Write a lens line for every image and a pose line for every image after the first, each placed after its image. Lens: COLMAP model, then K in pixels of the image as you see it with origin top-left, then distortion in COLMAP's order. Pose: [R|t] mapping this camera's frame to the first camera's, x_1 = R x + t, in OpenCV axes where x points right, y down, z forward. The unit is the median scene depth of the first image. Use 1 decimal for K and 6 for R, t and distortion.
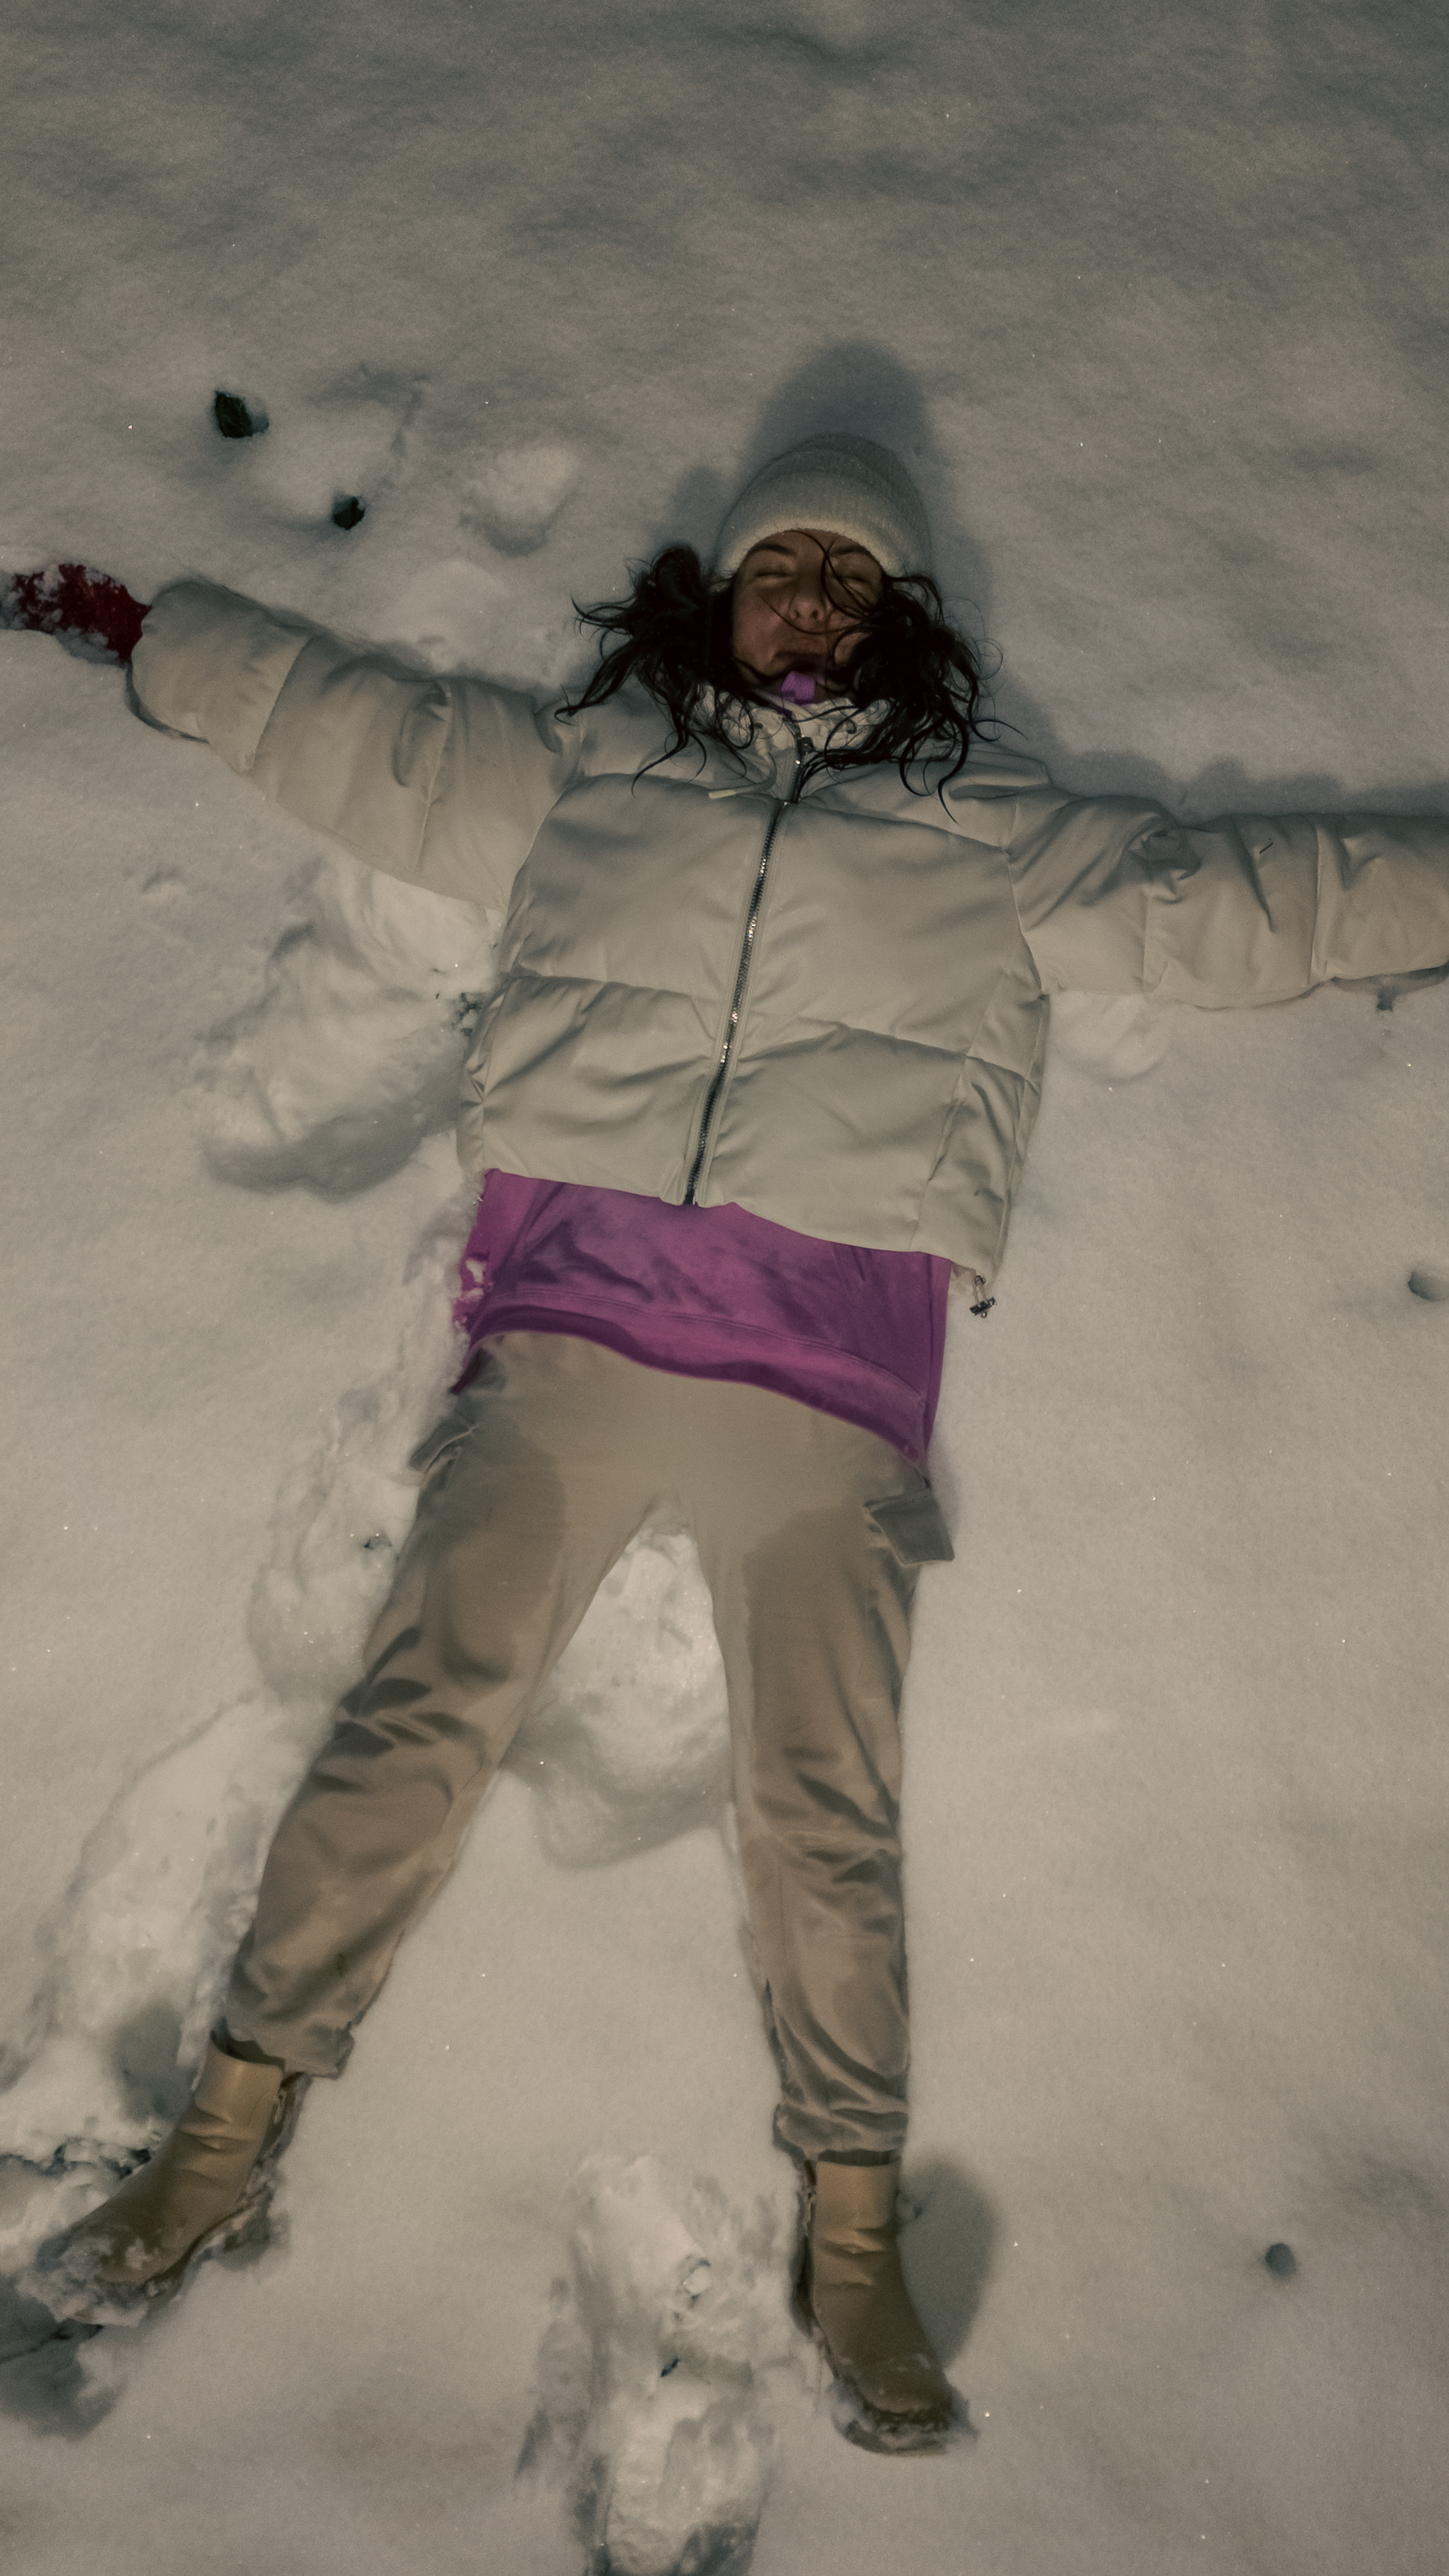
lens RADIAL K [[1846.7, 0, 723.9], [0, 1846.7, 1240.2], [0, 0, 1]] dist [0.102076, -0.109189]
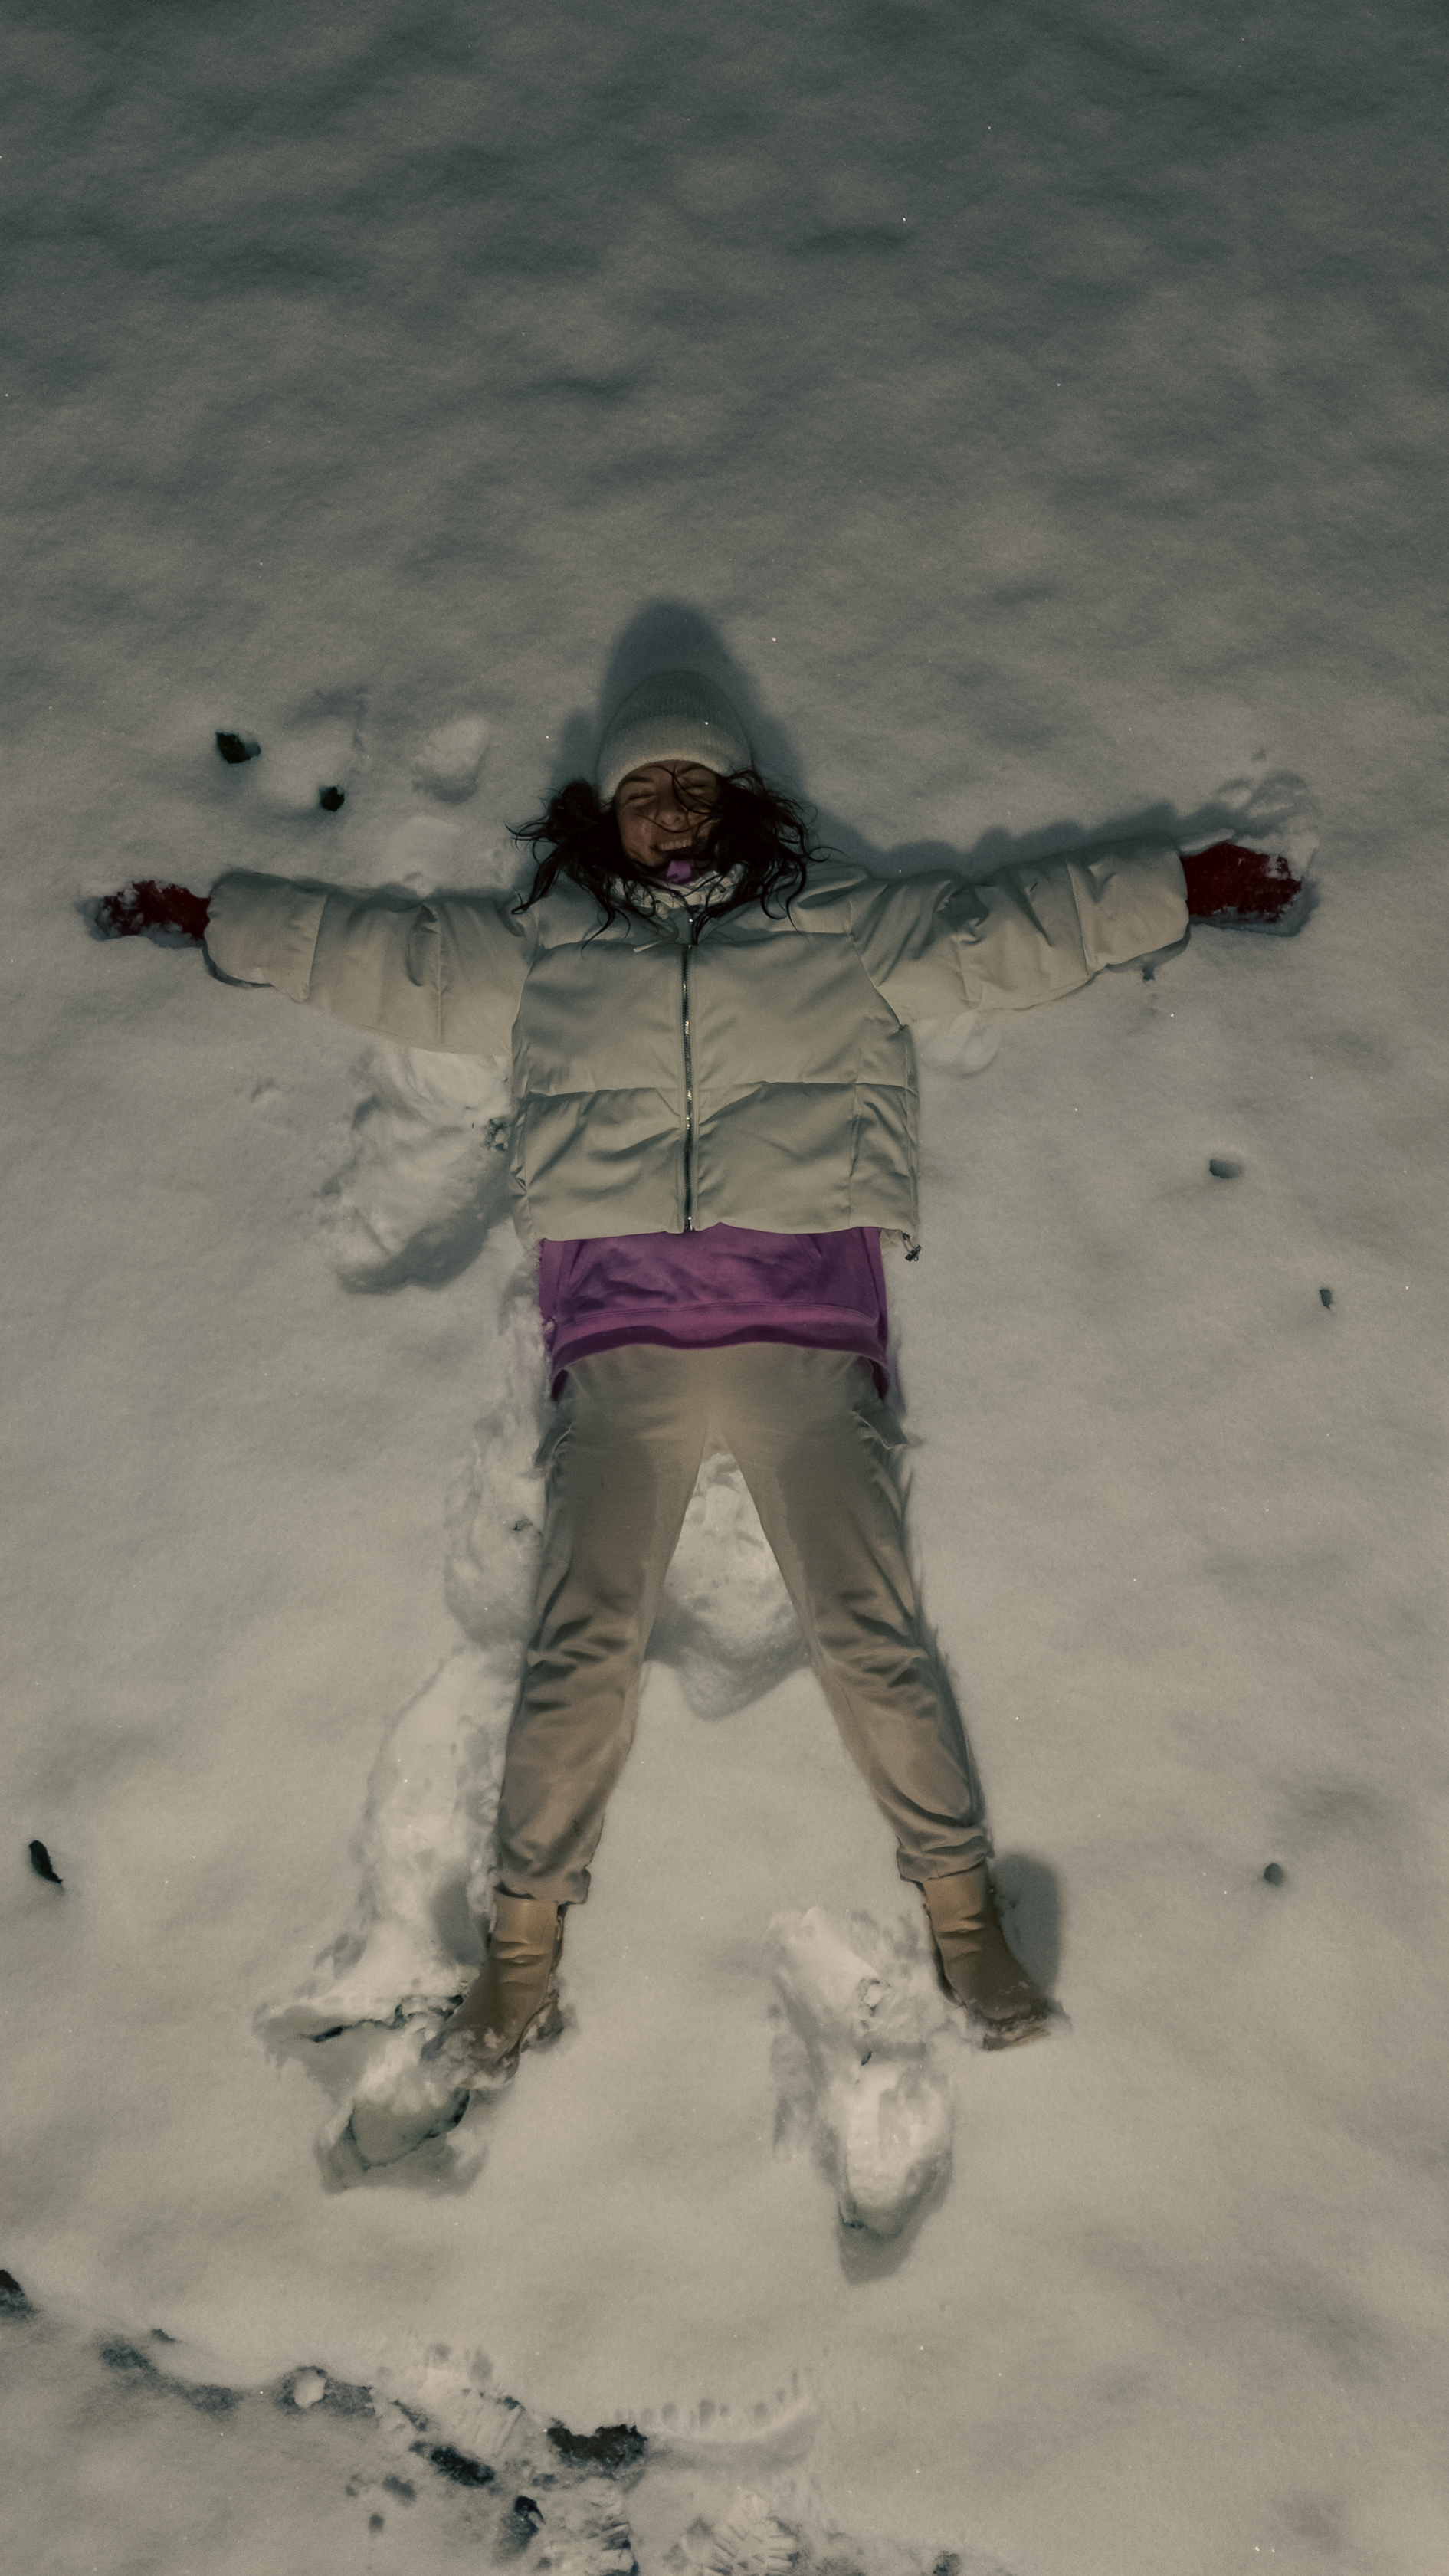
lens RADIAL K [[1762.7, 0, 724.5], [0, 1762.7, 1288.0], [0, 0, 1]] dist [0.077829, -0.064371]
pose [[0.973822, -0.227281, -0.003854, 0.003398], [0.227300, 0.973810, 0.005326, 0.020083], [0.002543, -0.006063, 0.999978, -0.309923]]
